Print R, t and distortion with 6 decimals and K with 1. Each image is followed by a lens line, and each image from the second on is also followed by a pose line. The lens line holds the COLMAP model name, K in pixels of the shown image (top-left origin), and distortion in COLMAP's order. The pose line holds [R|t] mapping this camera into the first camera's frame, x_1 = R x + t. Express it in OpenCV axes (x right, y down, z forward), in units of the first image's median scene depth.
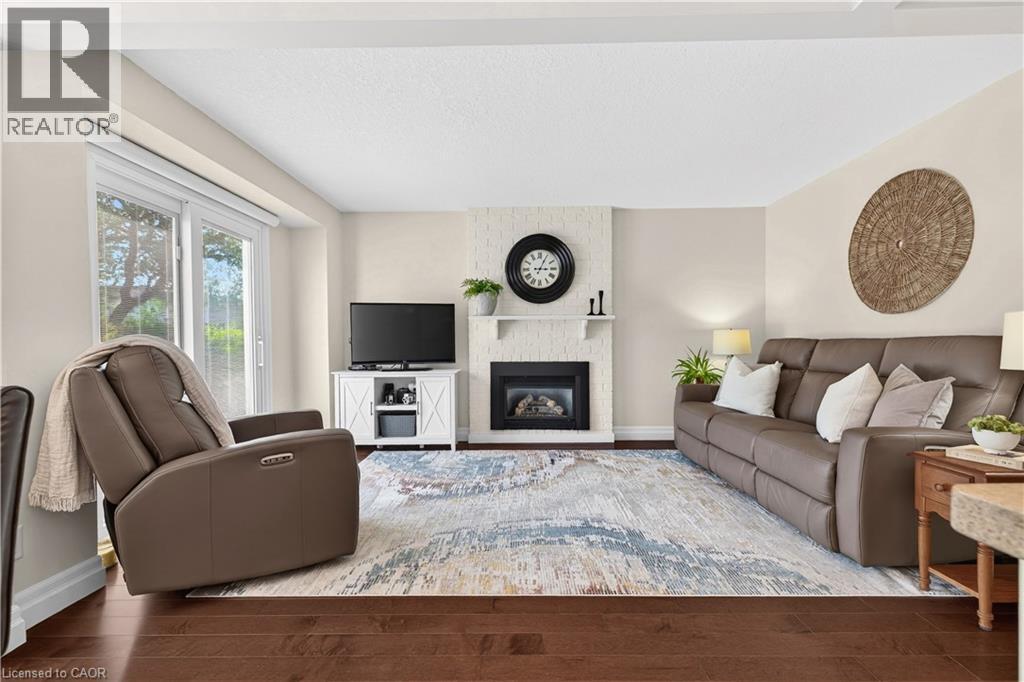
lens RADIAL K [[428.1, 0, 513.3], [0, 428.1, 345.0], [0, 0, 1]] dist [0.002753, -0.001176]
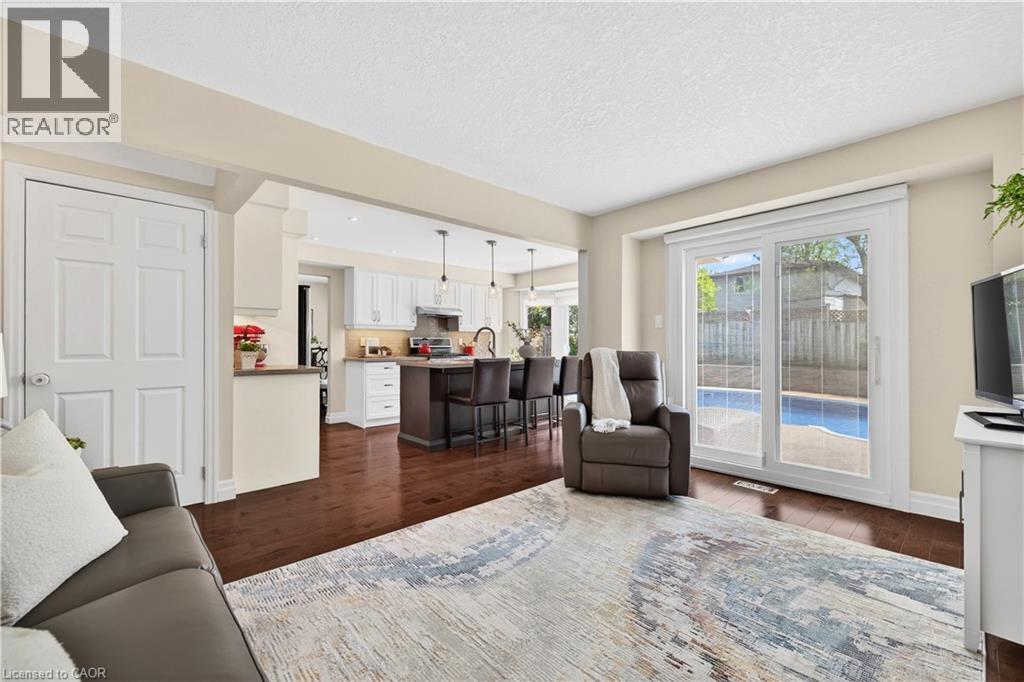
lens RADIAL K [[428.1, 0, 516.3], [0, 428.1, 342.9], [0, 0, 1]] dist [0.002753, -0.001176]
pose [[-0.725330, 0.005468, -0.688379, 0.419099], [0.002251, 0.999982, 0.005571, -0.025709], [0.688397, 0.002491, -0.725330, 1.012261]]
